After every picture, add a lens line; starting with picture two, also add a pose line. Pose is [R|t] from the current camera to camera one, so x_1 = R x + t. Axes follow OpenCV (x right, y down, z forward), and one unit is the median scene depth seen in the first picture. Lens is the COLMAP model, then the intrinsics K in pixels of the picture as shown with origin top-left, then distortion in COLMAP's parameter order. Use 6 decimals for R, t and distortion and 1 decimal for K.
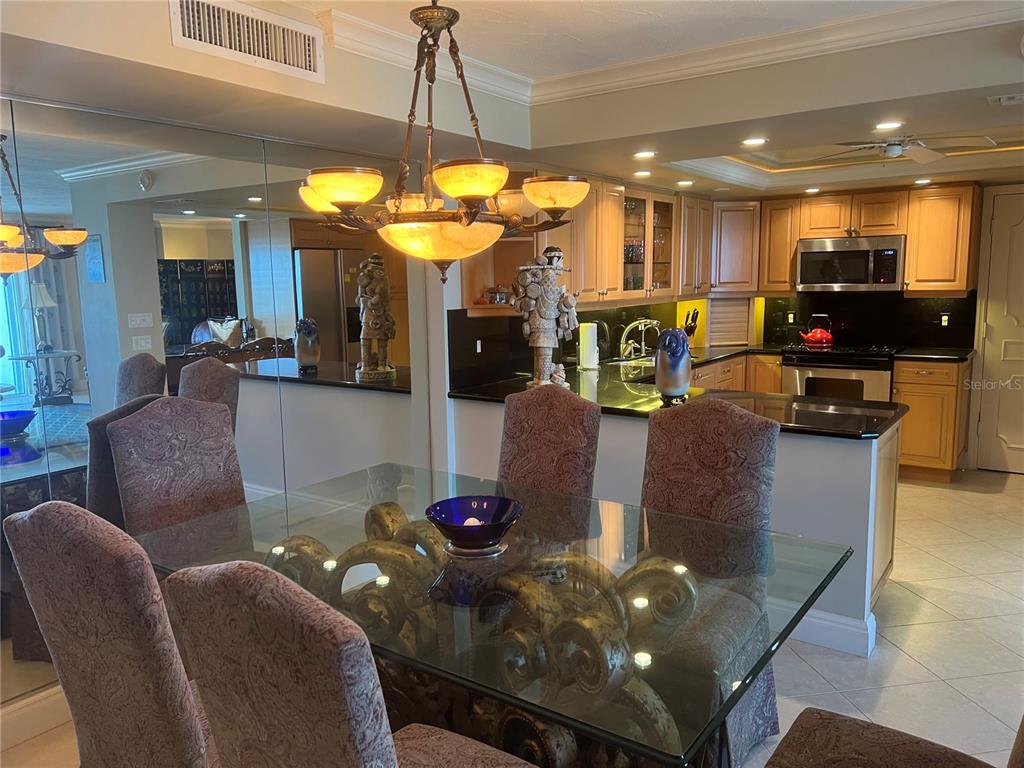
lens RADIAL K [[772.2, 0, 509.4], [0, 772.2, 386.7], [0, 0, 1]] dist [0.061121, -0.064625]
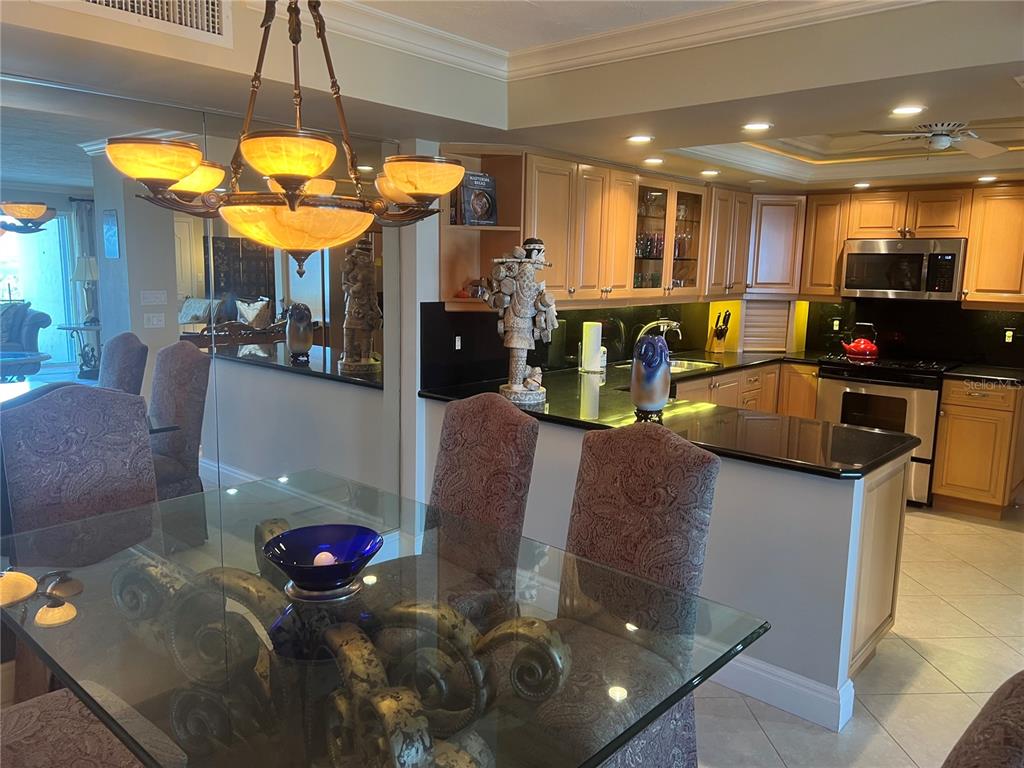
lens RADIAL K [[772.2, 0, 513.8], [0, 772.2, 382.1], [0, 0, 1]] dist [0.061121, -0.064625]
pose [[0.993898, 0.052693, -0.096904, 0.135165], [-0.051687, 0.998581, 0.012857, -0.023342], [0.097444, -0.007769, 0.995211, 0.093179]]
